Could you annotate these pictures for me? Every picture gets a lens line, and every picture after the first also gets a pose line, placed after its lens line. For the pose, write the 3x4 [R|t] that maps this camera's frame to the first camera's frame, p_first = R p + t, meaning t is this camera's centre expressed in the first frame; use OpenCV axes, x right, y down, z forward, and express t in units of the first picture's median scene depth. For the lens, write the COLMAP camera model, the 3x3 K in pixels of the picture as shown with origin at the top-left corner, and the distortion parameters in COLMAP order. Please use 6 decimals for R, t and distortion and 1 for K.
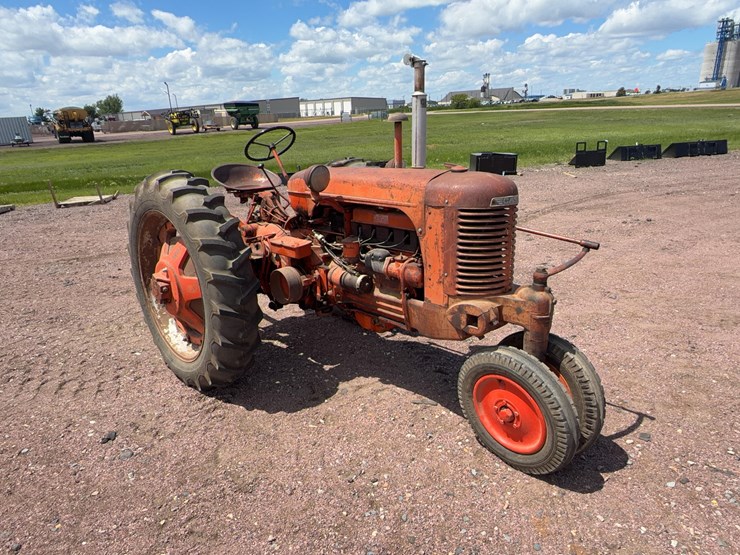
lens RADIAL K [[473.8, 0, 370.9], [0, 473.8, 279.5], [0, 0, 1]] dist [0.000807, 0.001849]
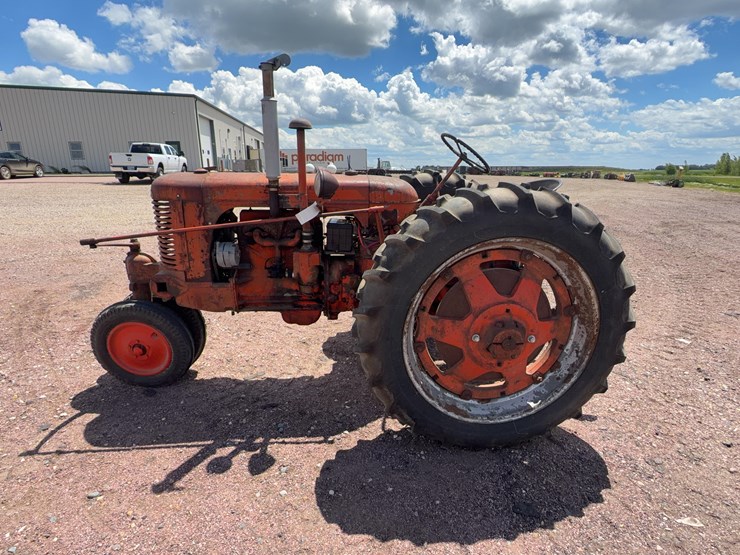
lens RADIAL K [[409.5, 0, 371.0], [0, 409.5, 277.1], [0, 0, 1]] dist [-0.002773, 0.002522]
pose [[-0.634270, 0.241079, -0.734563, 0.032632], [-0.225331, 0.851240, 0.473936, -0.025848], [0.739546, 0.466123, -0.485594, 0.084623]]
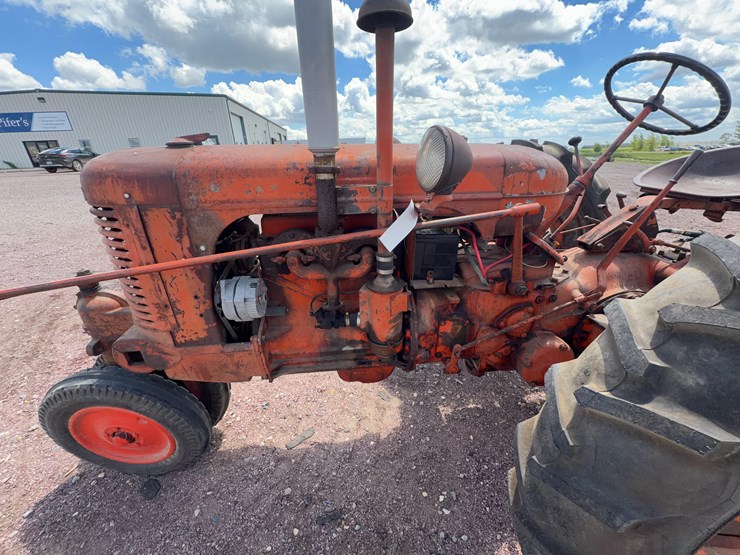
lens RADIAL K [[296.1, 0, 369.4], [0, 296.1, 278.2], [0, 0, 1]] dist [0.001452, -0.000077]
pose [[-0.626844, 0.357377, -0.692350, 0.016093], [-0.200053, 0.784989, 0.586320, -0.016173], [0.753024, 0.506038, -0.420571, 0.062496]]
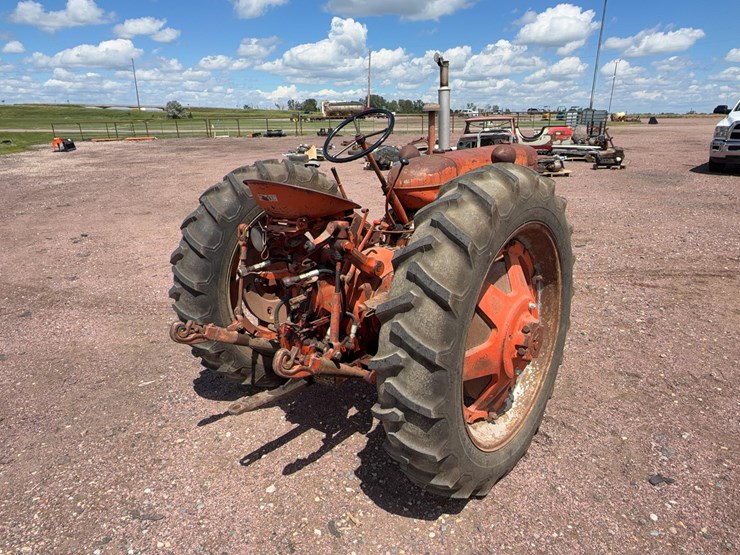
lens RADIAL K [[473.8, 0, 365.2], [0, 473.8, 283.0], [0, 0, 1]] dist [0.000807, 0.001849]
pose [[-0.073100, -0.285768, 0.955507, -0.058158], [0.335888, 0.895045, 0.293383, -0.018242], [-0.939061, 0.342390, 0.030558, 0.065271]]
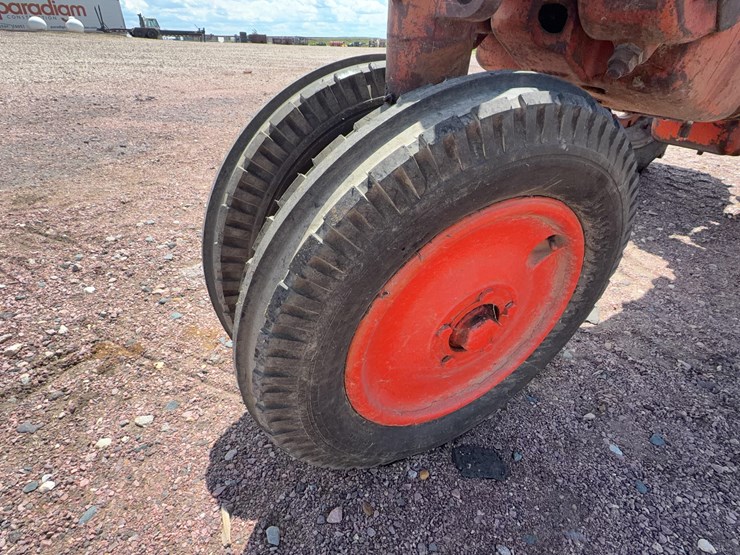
lens RADIAL K [[412.6, 0, 372.7], [0, 412.6, 278.3], [0, 0, 1]] dist [-0.000462, 0.003575]
pose [[-0.187256, 0.524201, -0.830751, 0.025344], [-0.322205, 0.766146, 0.556062, 0.004335], [0.927965, 0.371798, 0.025435, 0.041614]]
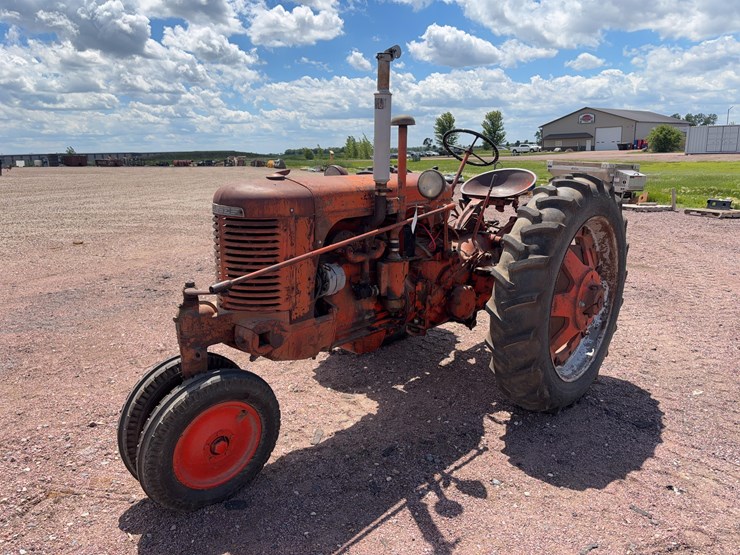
lens RADIAL K [[561.9, 0, 378.7], [0, 561.9, 277.3], [0, 0, 1]] dist [0.048695, -0.041610]
pose [[0.062172, 0.261266, -0.963263, 0.056659], [-0.307367, 0.923235, 0.230571, -0.015746], [0.949558, 0.281740, 0.137704, 0.046891]]
